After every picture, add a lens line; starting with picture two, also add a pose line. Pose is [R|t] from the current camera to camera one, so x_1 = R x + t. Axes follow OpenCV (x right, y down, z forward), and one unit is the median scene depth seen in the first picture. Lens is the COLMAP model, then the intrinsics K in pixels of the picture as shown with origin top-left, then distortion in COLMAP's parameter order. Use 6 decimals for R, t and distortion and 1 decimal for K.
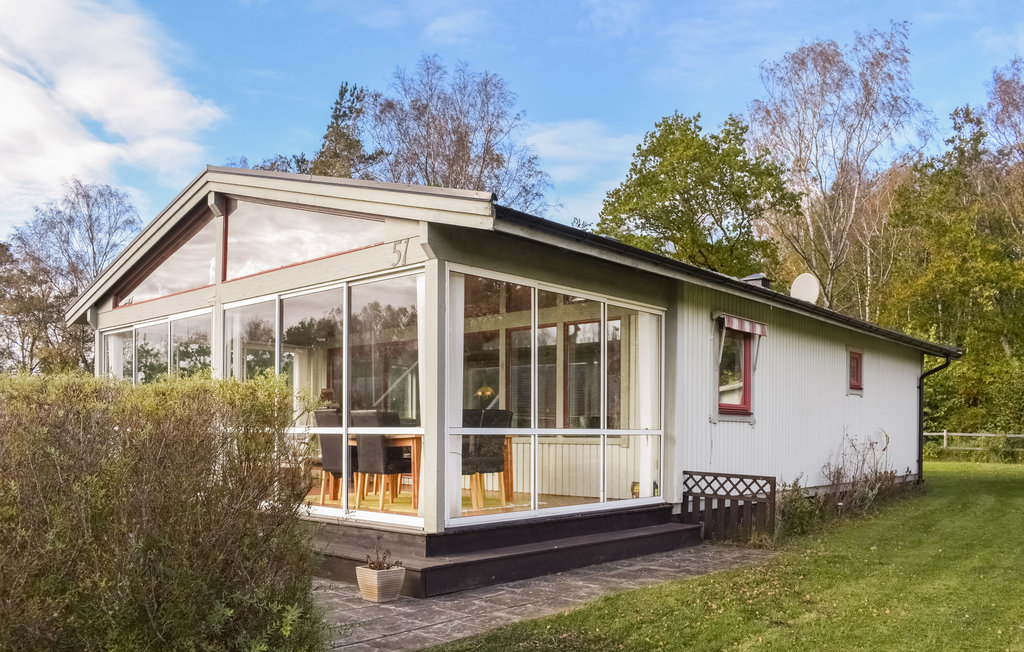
lens RADIAL K [[817.4, 0, 511.6], [0, 817.4, 427.1], [0, 0, 1]] dist [-0.082445, 0.004925]
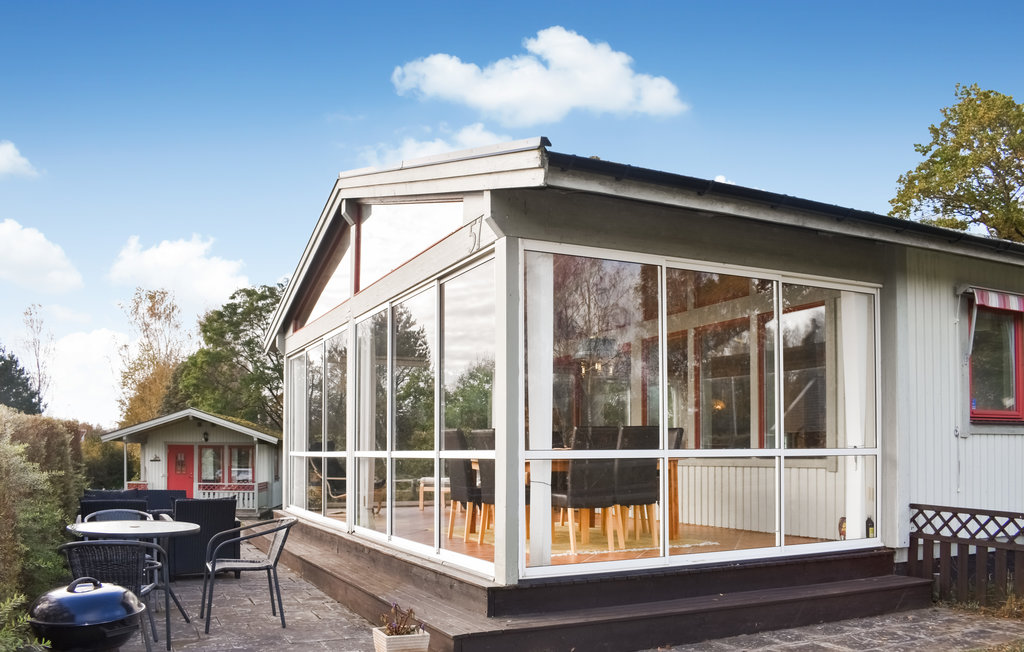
lens RADIAL K [[817.4, 0, 511.6], [0, 817.4, 427.1], [0, 0, 1]] dist [-0.082445, 0.004925]
pose [[0.928443, -0.023854, -0.370708, 0.148671], [0.014134, 0.999482, -0.028917, 0.000866], [0.371206, 0.021608, 0.928299, 0.202081]]
